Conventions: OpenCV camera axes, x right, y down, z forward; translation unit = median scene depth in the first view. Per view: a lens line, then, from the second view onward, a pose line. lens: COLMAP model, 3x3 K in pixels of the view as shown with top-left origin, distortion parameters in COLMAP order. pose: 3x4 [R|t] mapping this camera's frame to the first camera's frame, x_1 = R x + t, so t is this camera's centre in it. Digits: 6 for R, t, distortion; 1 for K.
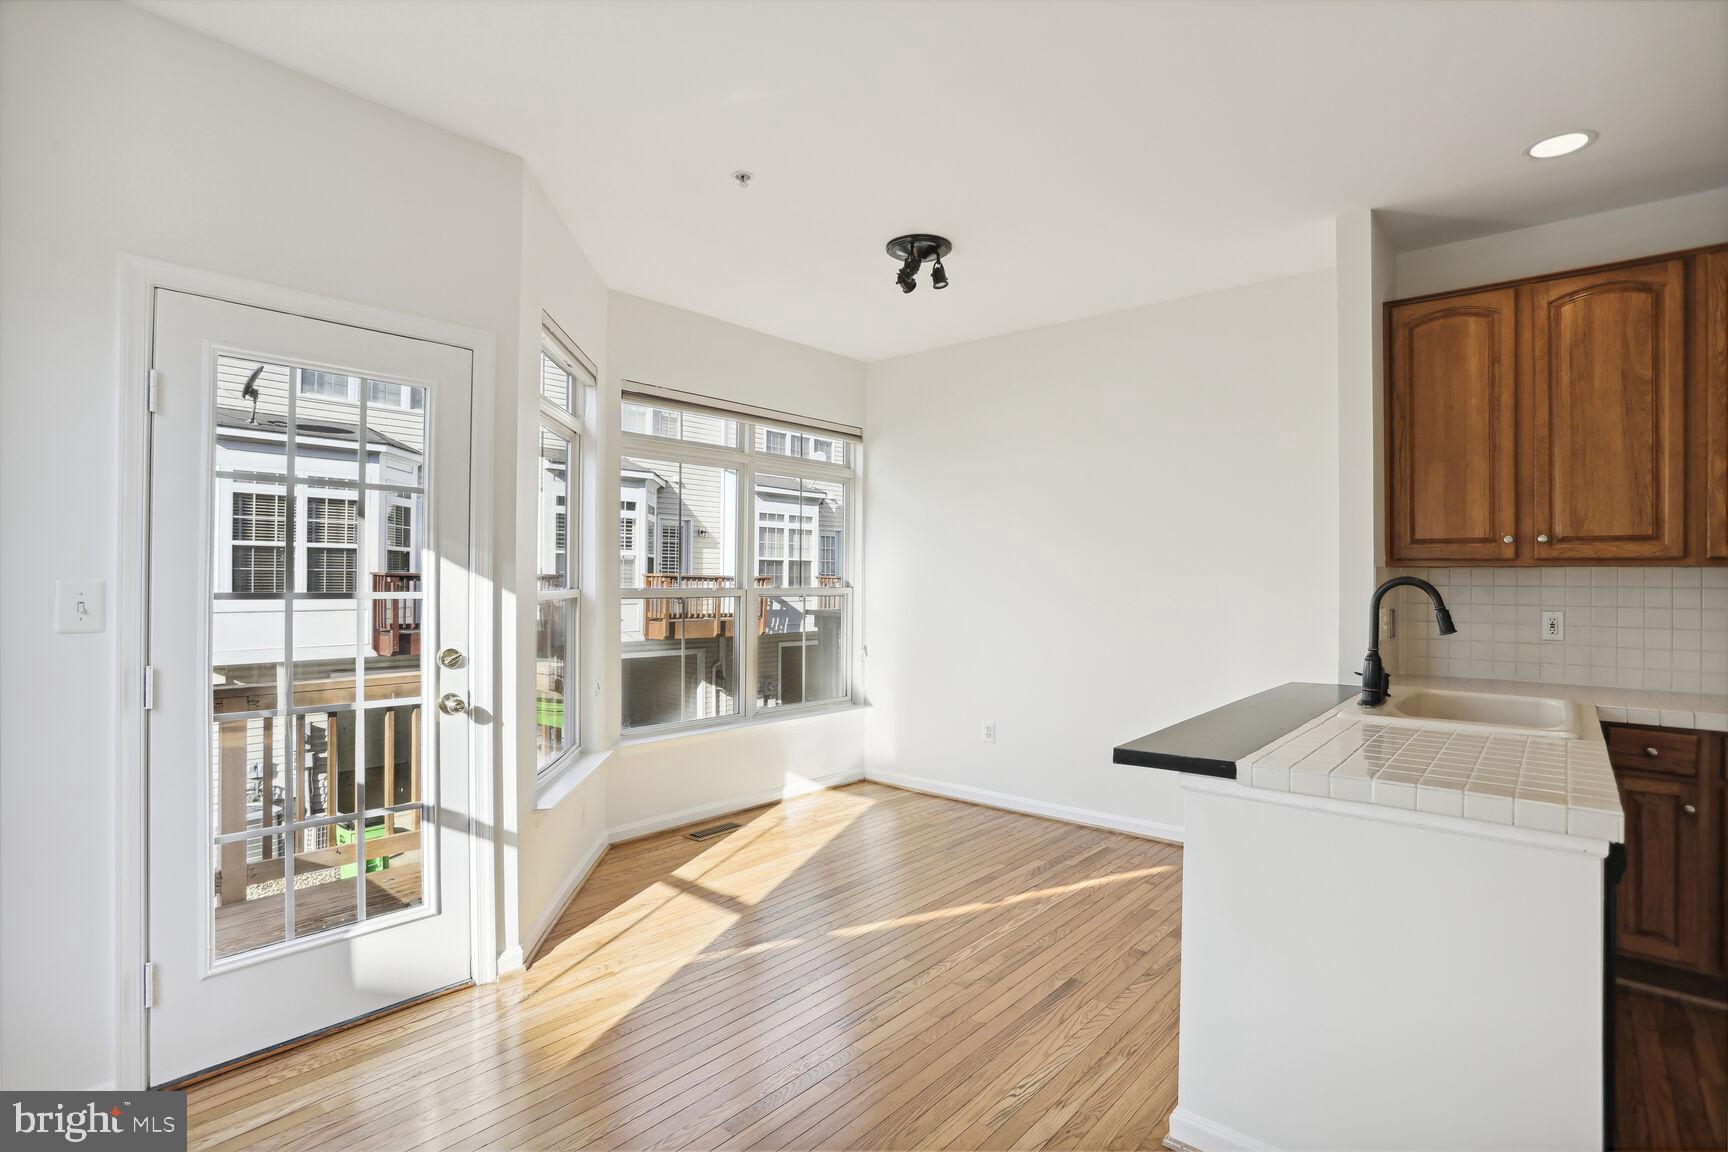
lens RADIAL K [[839.9, 0, 864.0], [0, 839.9, 576.0], [0, 0, 1]] dist [-0.064212, 0.026331]
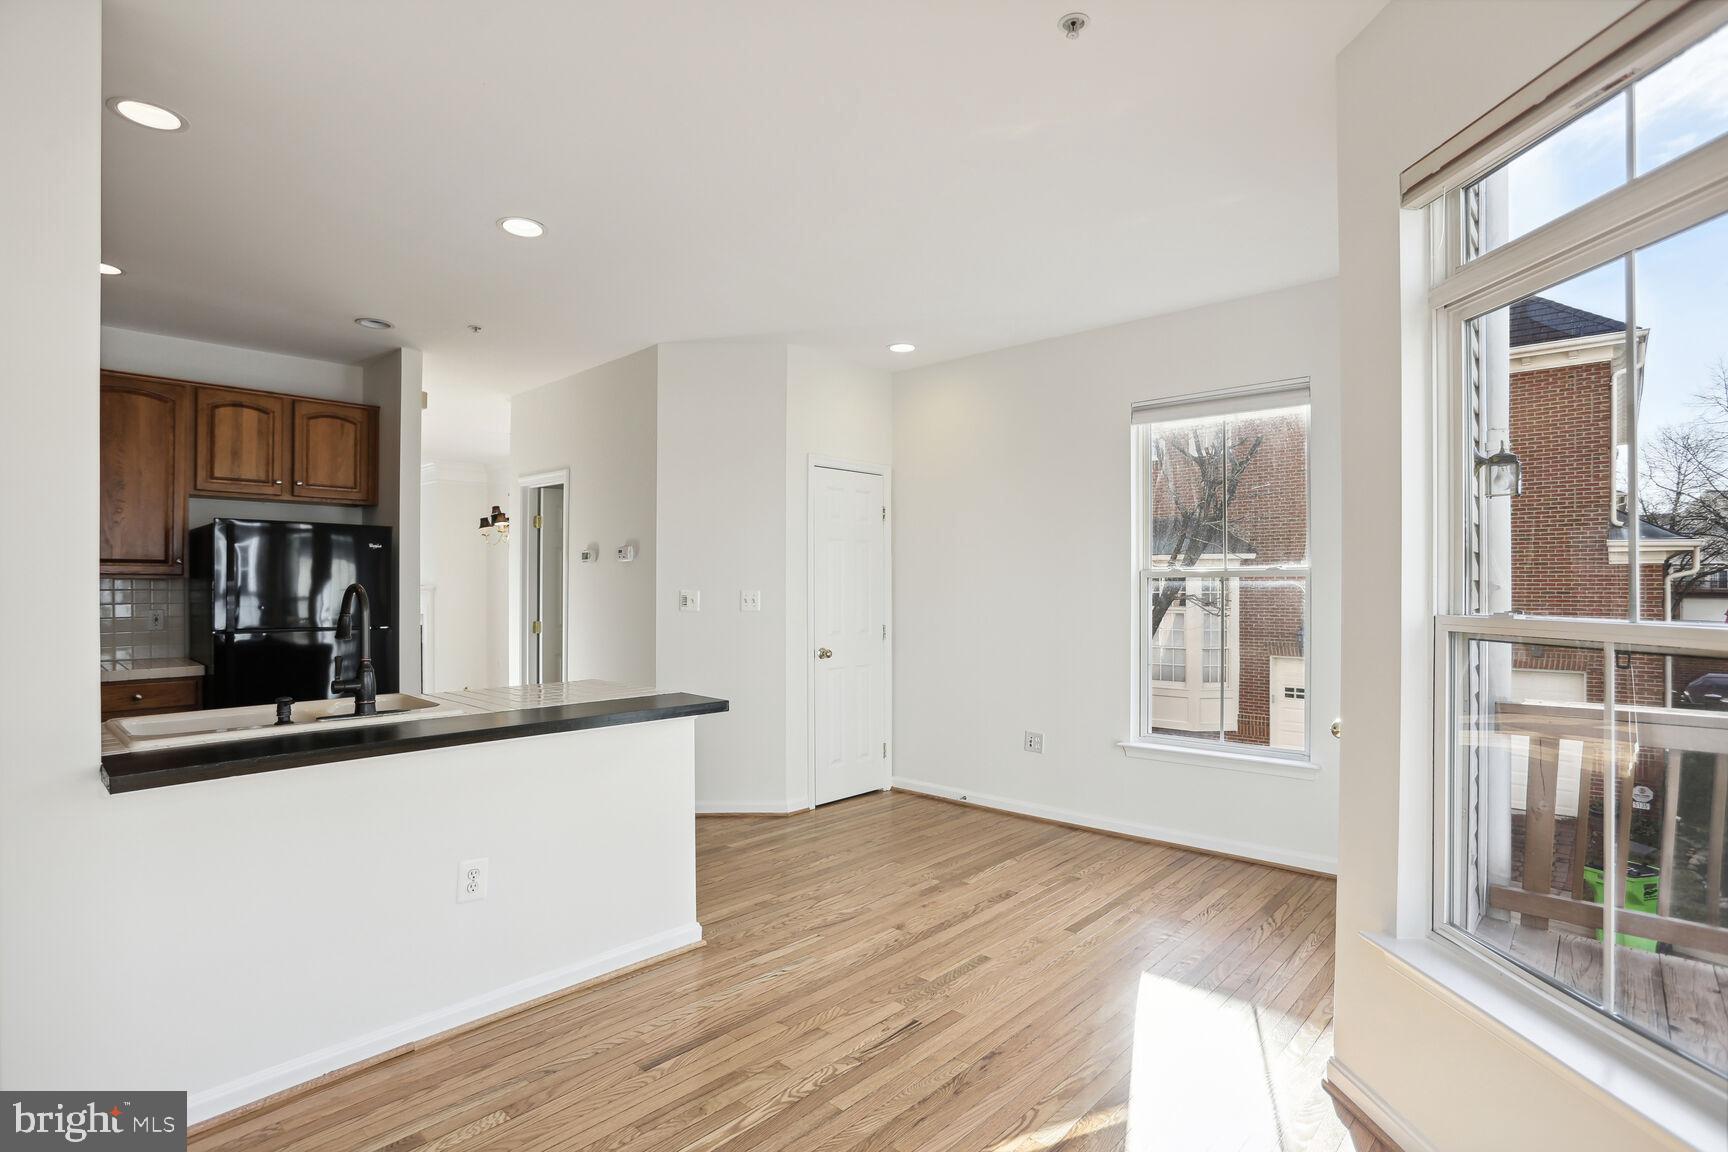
lens RADIAL K [[858.2, 0, 865.2], [0, 858.2, 573.8], [0, 0, 1]] dist [-0.079873, 0.040958]
pose [[-0.999421, -0.005348, 0.033615, 0.004043], [-0.005654, 0.999944, -0.008998, -0.005718], [-0.033565, -0.009183, -0.999394, 1.634057]]
